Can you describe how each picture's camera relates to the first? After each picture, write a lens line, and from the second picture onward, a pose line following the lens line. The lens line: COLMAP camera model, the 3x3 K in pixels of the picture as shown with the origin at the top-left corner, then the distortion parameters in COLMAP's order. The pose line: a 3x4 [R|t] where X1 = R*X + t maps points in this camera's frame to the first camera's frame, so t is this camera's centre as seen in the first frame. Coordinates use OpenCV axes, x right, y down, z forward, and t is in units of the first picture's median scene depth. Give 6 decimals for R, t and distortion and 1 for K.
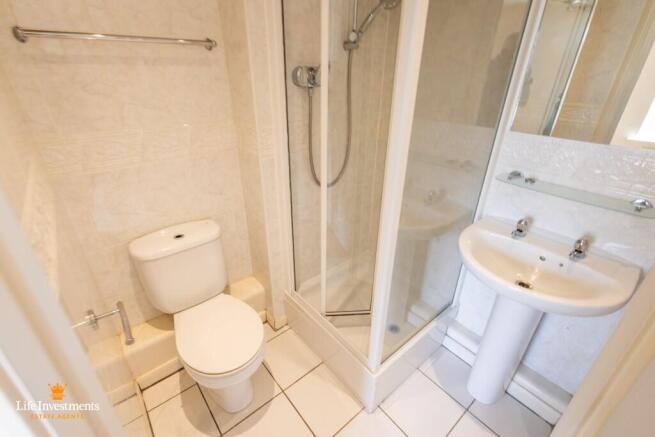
lens RADIAL K [[294.9, 0, 328.1], [0, 294.9, 212.8], [0, 0, 1]] dist [-0.001911, -0.003943]
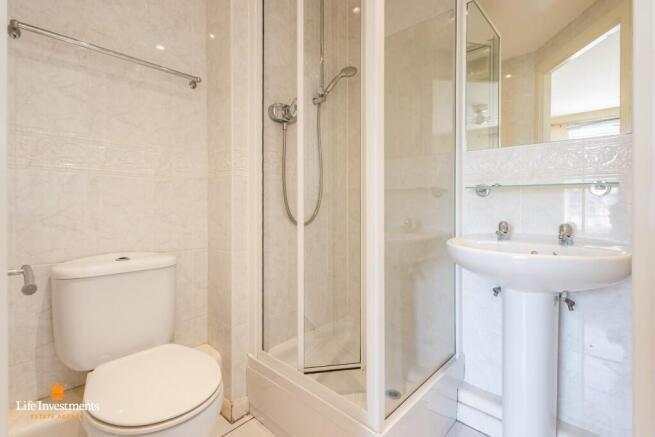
lens RADIAL K [[294.9, 0, 330.8], [0, 294.9, 213.8], [0, 0, 1]] dist [-0.001911, -0.003943]
pose [[0.991720, -0.014206, 0.127628, -0.030838], [0.069614, 0.894628, -0.441356, 0.329437], [-0.107910, 0.446586, 0.888210, 0.138589]]
